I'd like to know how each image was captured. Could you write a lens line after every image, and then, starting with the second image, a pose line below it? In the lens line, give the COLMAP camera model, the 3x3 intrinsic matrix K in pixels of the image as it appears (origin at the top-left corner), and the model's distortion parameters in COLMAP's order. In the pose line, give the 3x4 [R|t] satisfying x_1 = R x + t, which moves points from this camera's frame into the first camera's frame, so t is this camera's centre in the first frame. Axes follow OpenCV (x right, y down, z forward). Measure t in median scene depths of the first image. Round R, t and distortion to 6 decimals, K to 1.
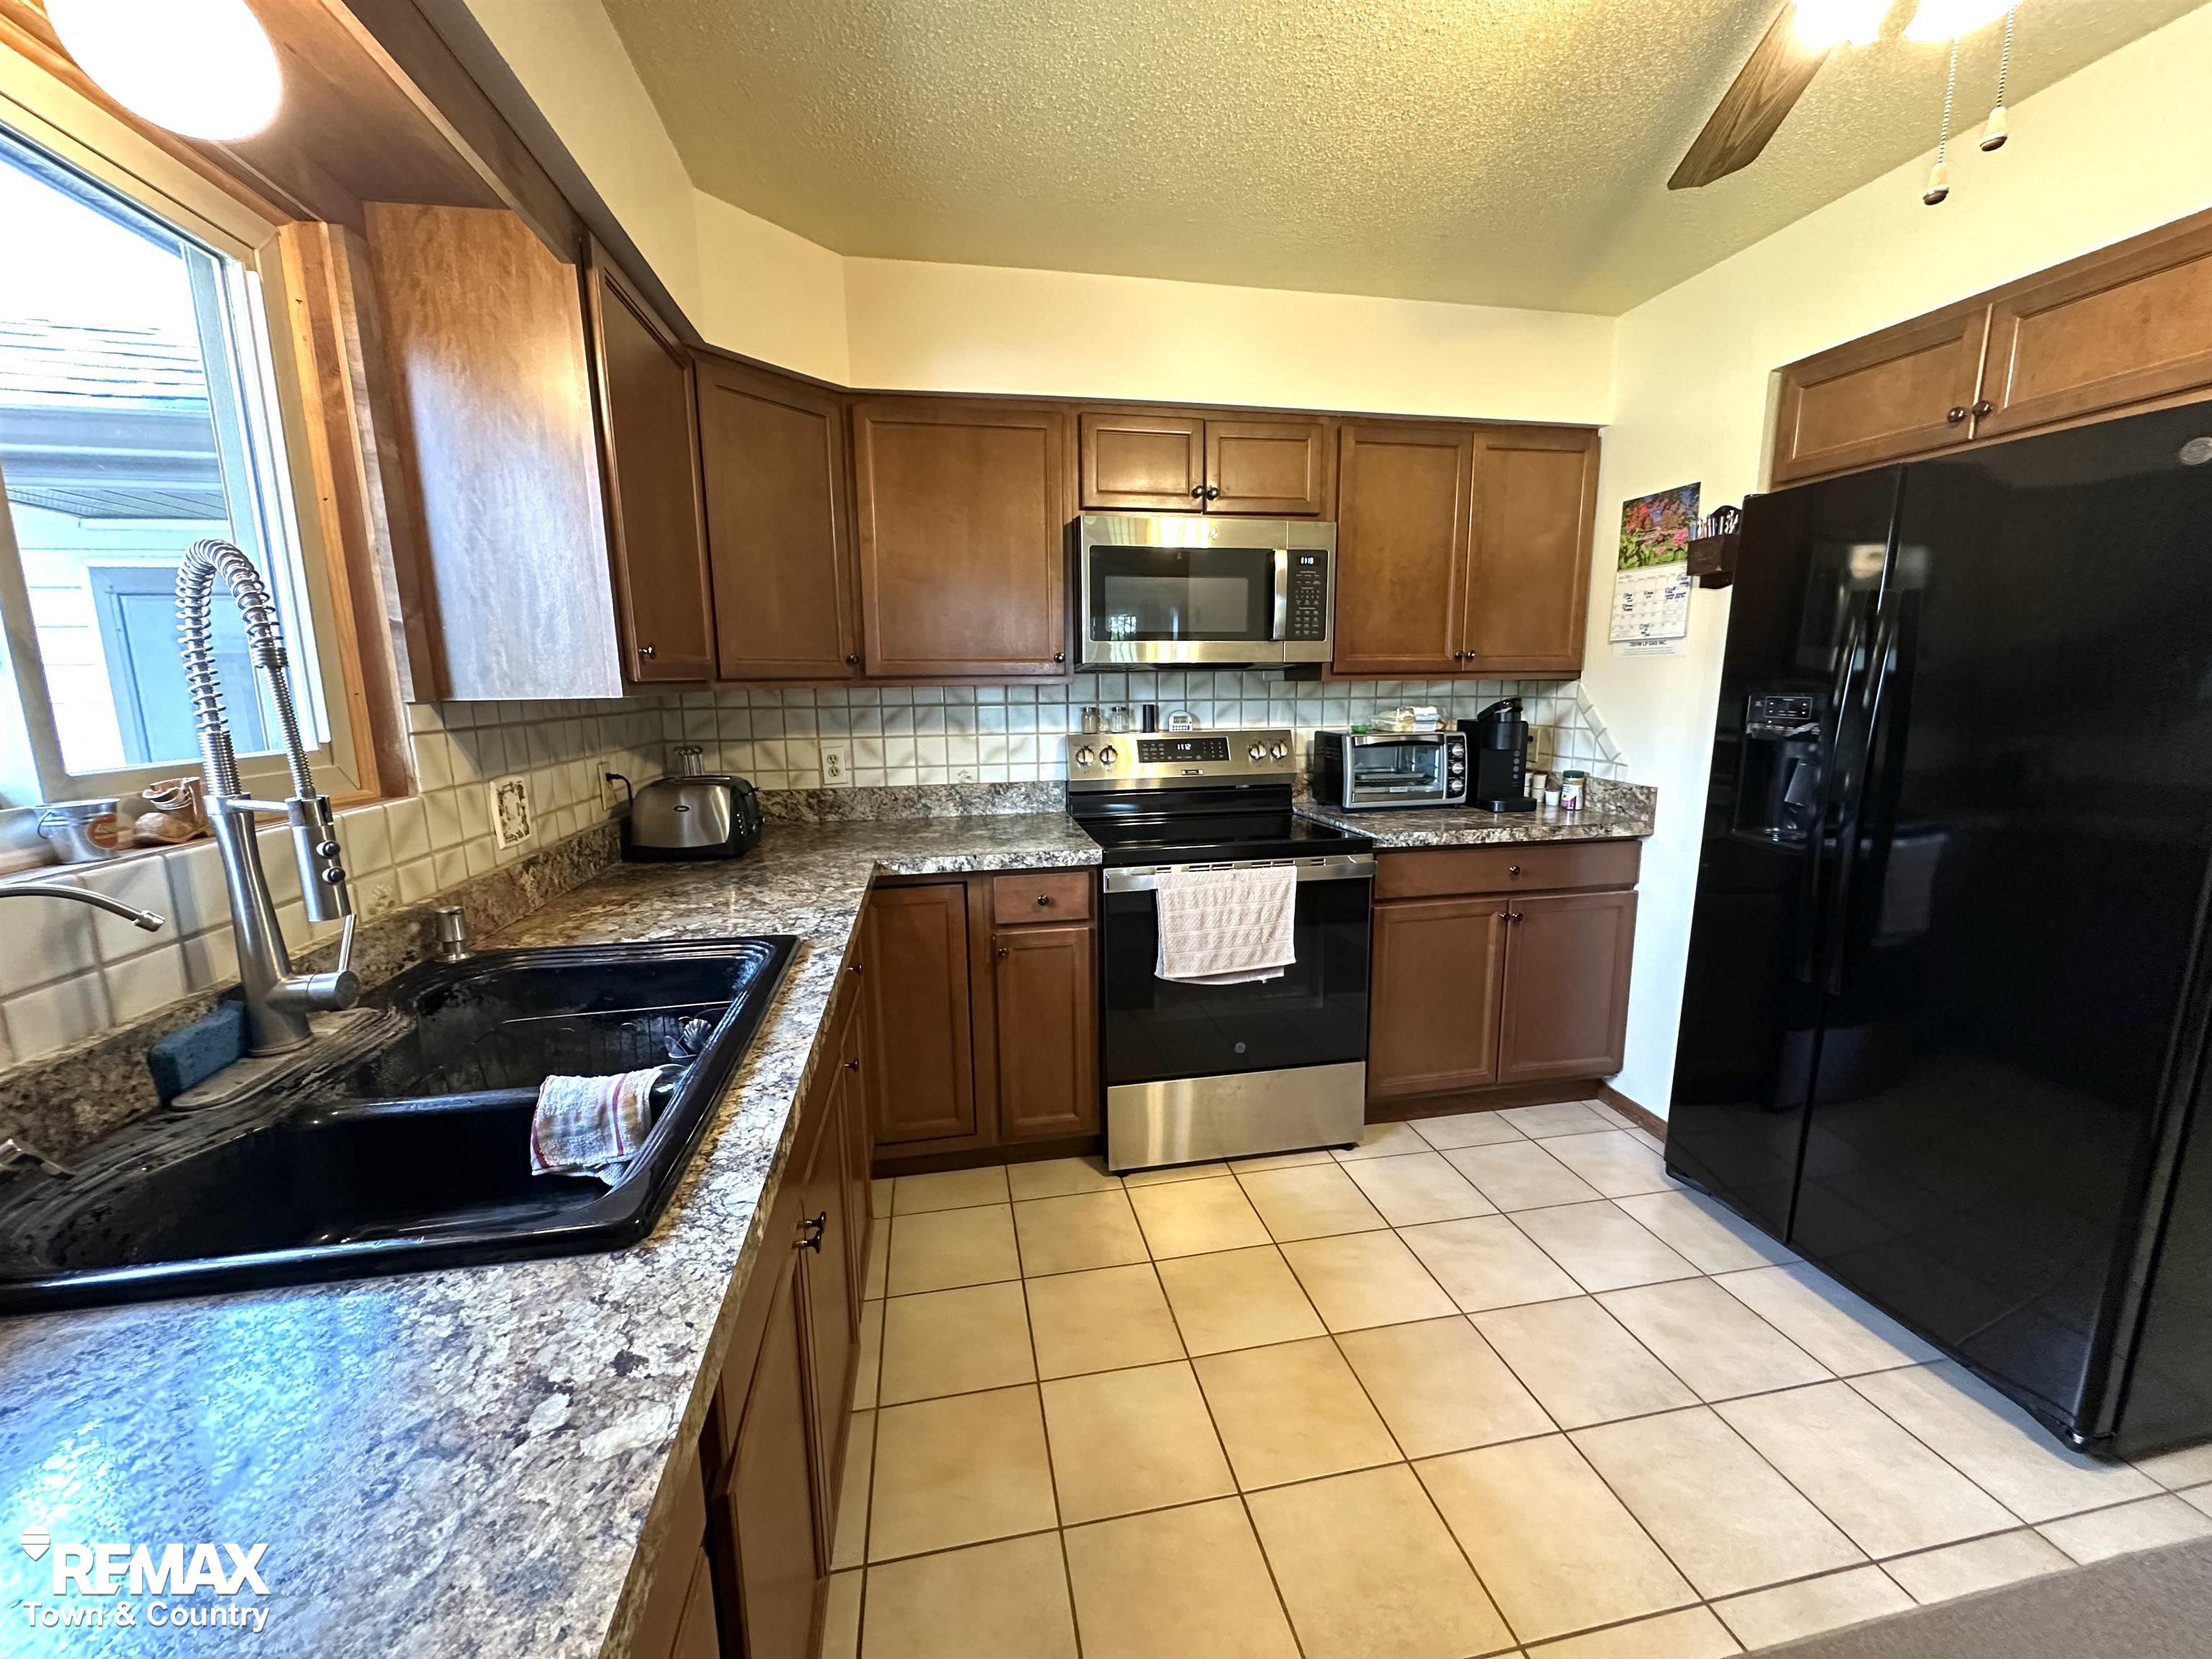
lens RADIAL K [[881.0, 0, 1102.4], [0, 881.0, 832.7], [0, 0, 1]] dist [-0.002755, 0.000082]
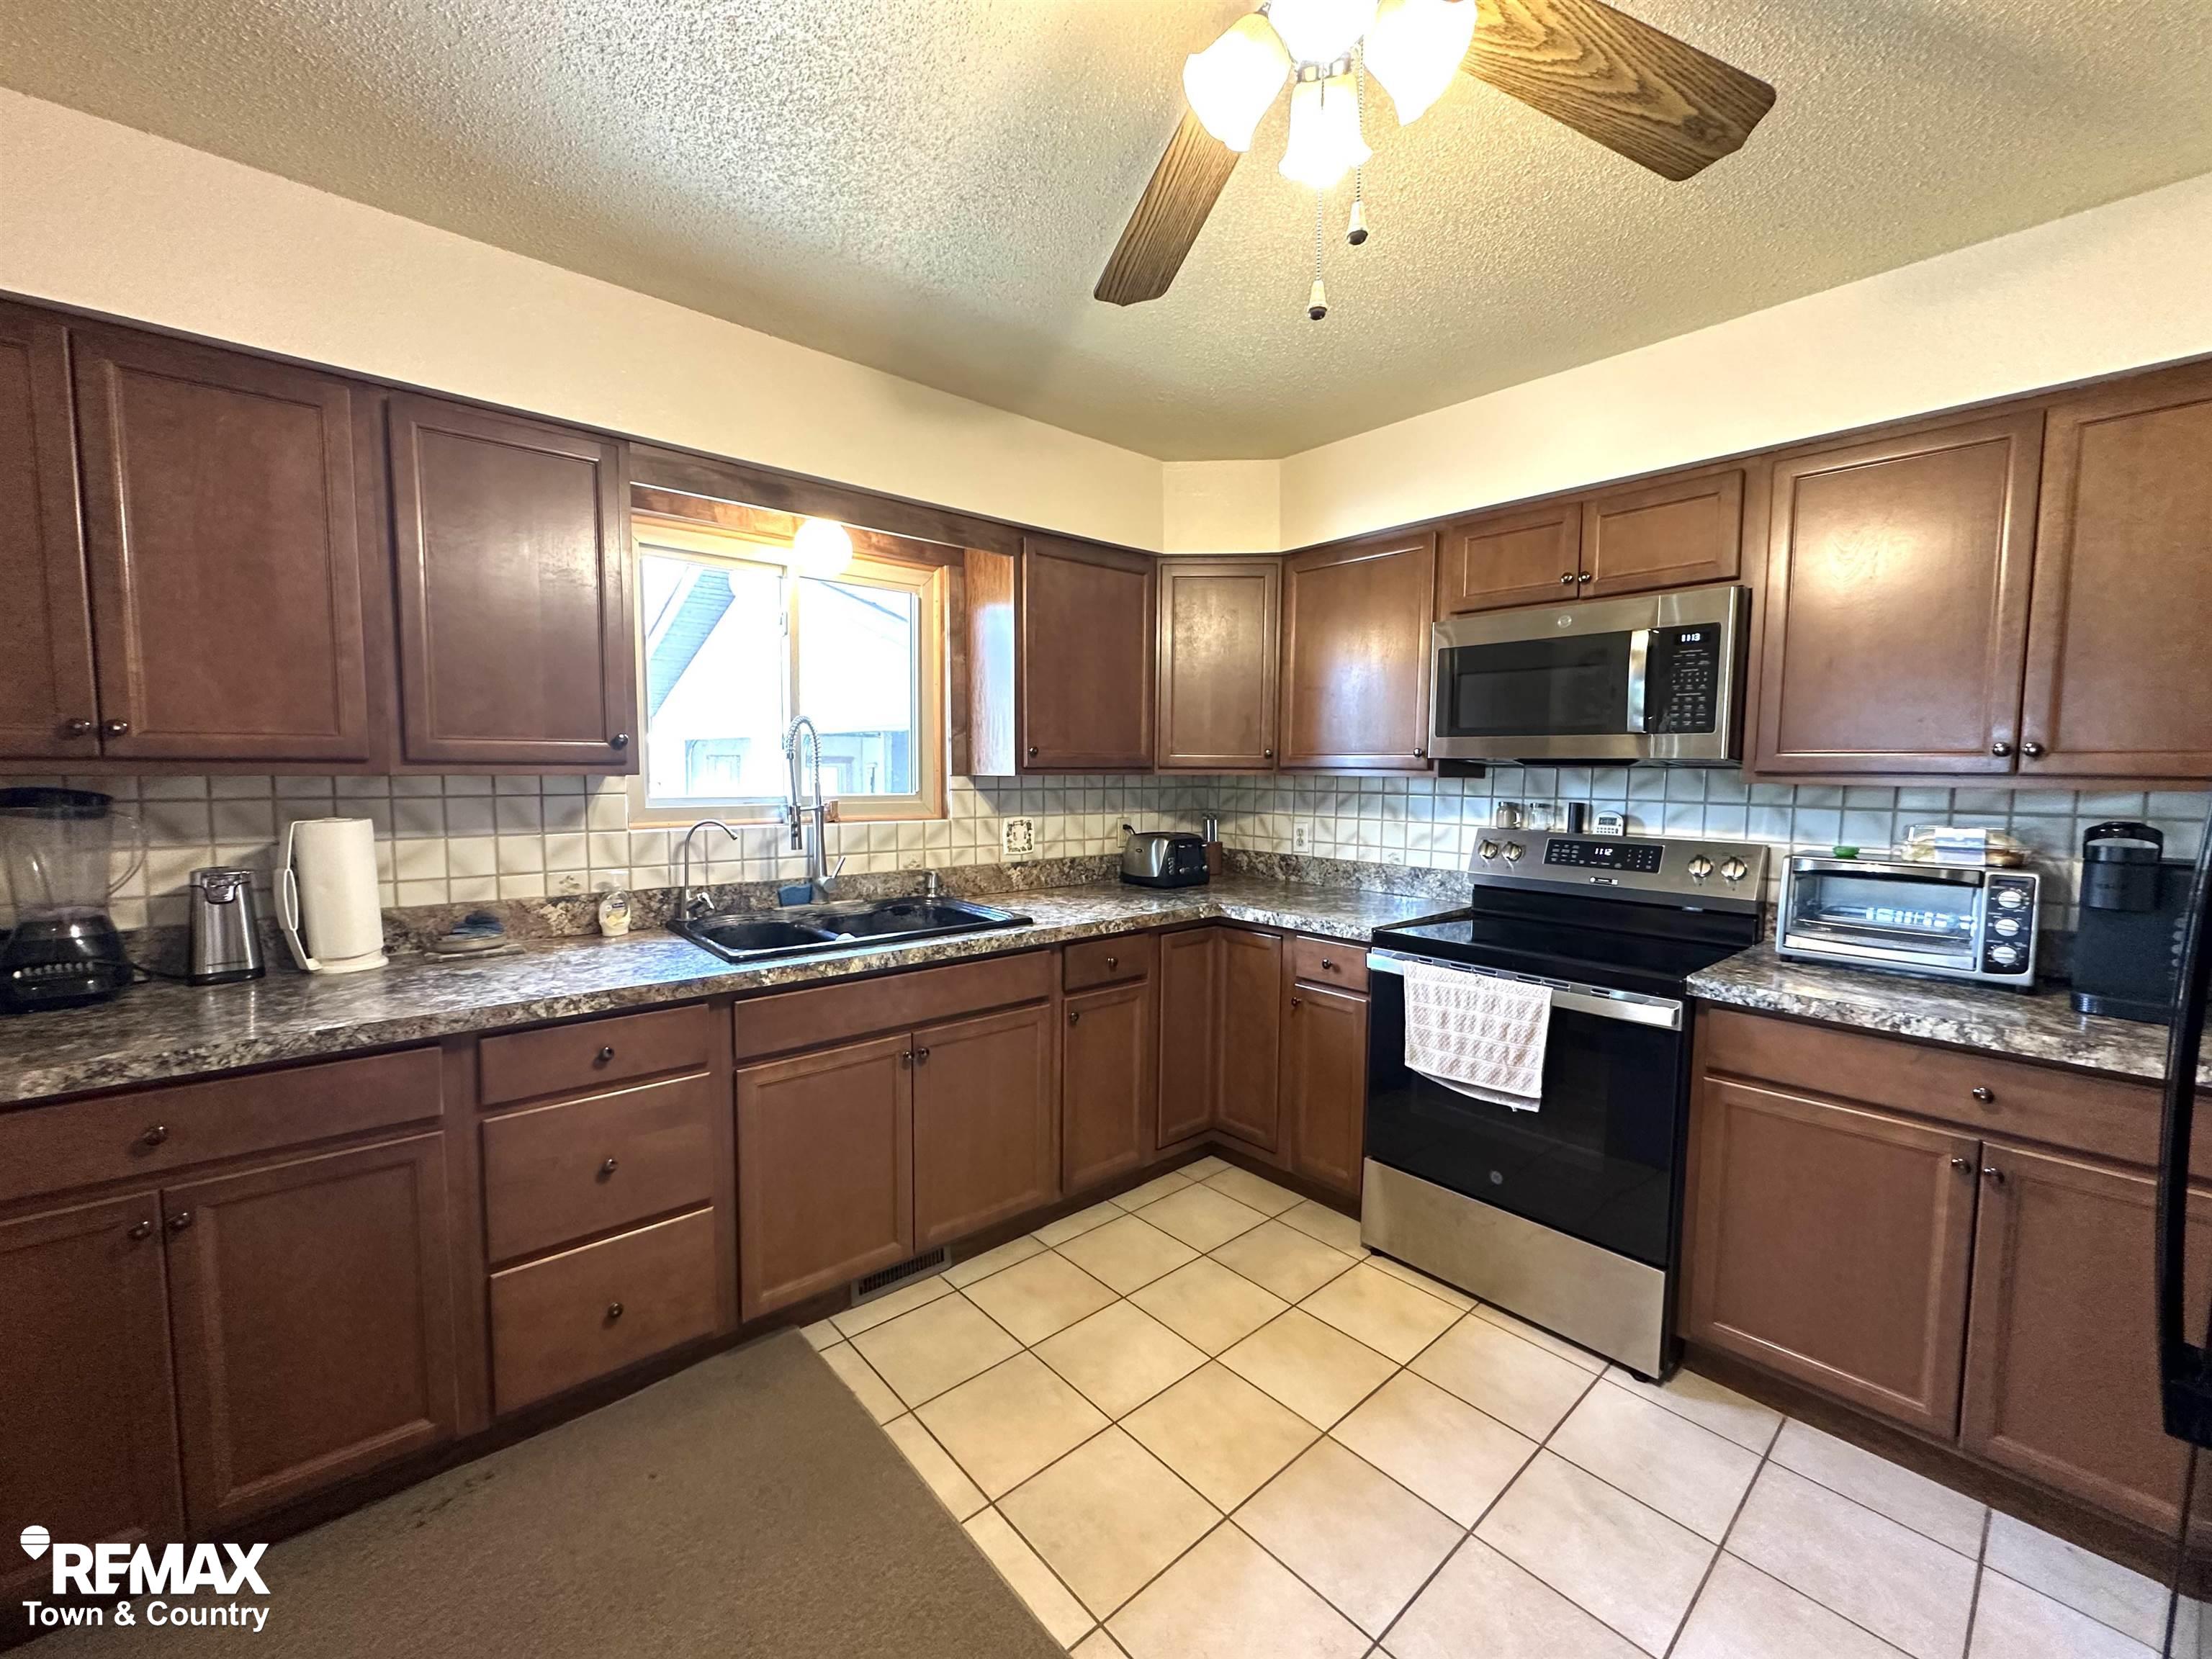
lens RADIAL K [[881.0, 0, 1102.4], [0, 881.0, 832.7], [0, 0, 1]] dist [-0.002755, 0.000082]
pose [[0.502767, 0.080596, -0.860657, 0.680949], [-0.163230, 0.986584, -0.002966, -0.036251], [0.848871, 0.141976, 0.509177, 0.138995]]
